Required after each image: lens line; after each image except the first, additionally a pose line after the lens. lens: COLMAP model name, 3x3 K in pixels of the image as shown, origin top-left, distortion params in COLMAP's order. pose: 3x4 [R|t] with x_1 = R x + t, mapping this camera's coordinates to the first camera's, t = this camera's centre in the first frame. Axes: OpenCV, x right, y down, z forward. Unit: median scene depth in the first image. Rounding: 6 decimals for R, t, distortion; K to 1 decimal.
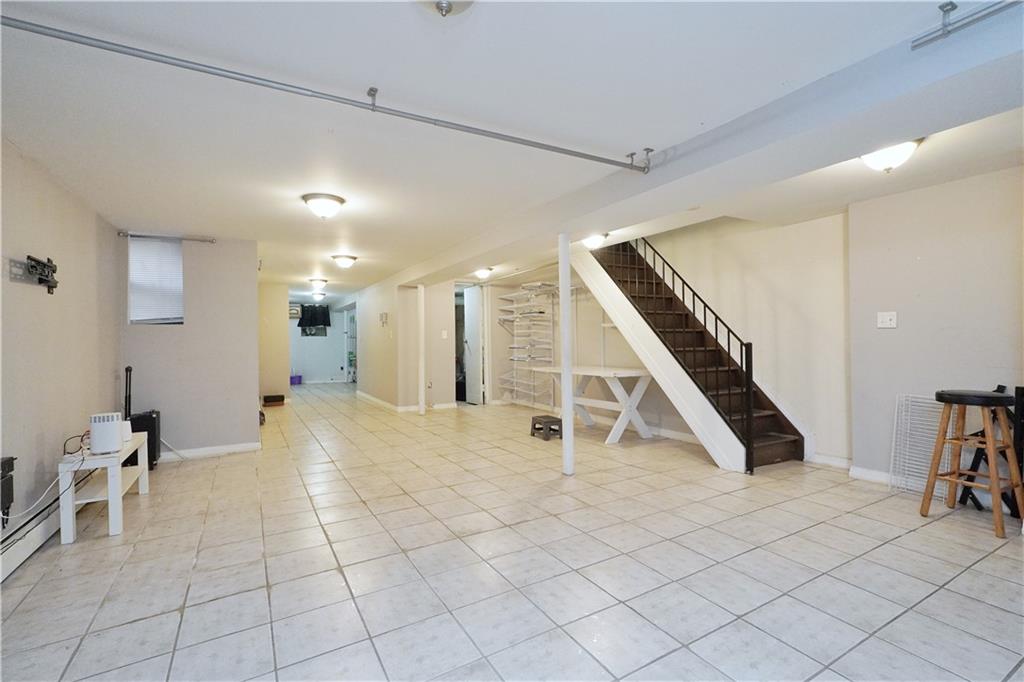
lens RADIAL K [[463.4, 0, 512.0], [0, 463.4, 340.3], [0, 0, 1]] dist [-0.014077, 0.005243]
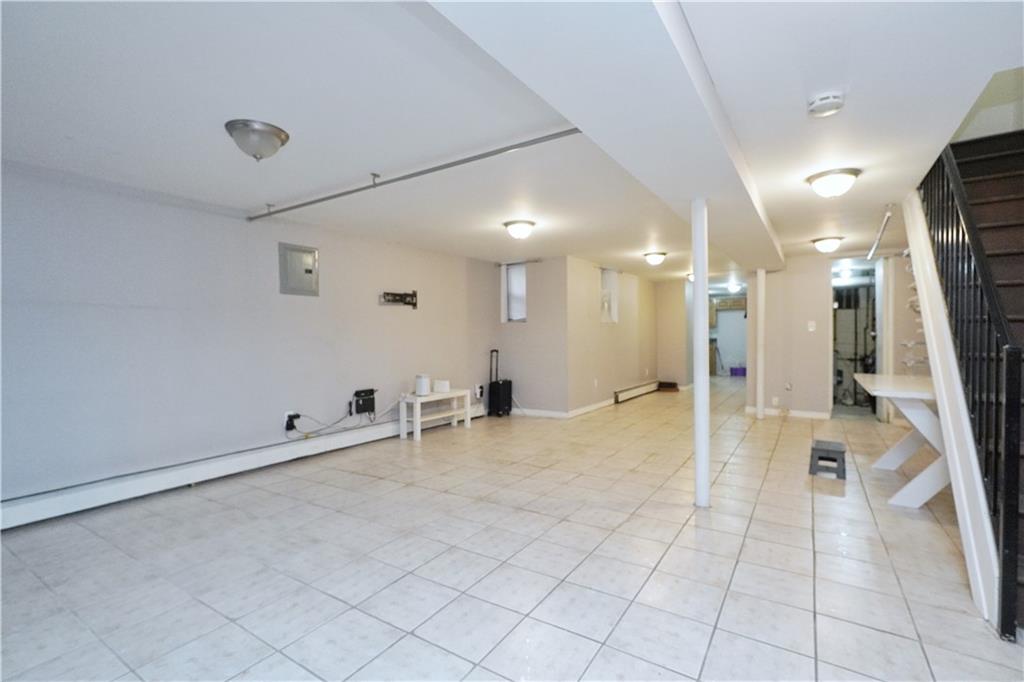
lens RADIAL K [[463.4, 0, 514.8], [0, 463.4, 342.1], [0, 0, 1]] dist [-0.014077, 0.005243]
pose [[0.464571, 0.023497, -0.885224, 0.742390], [-0.001561, 0.999668, 0.025715, -0.011348], [0.885535, -0.010564, 0.464453, 0.395613]]
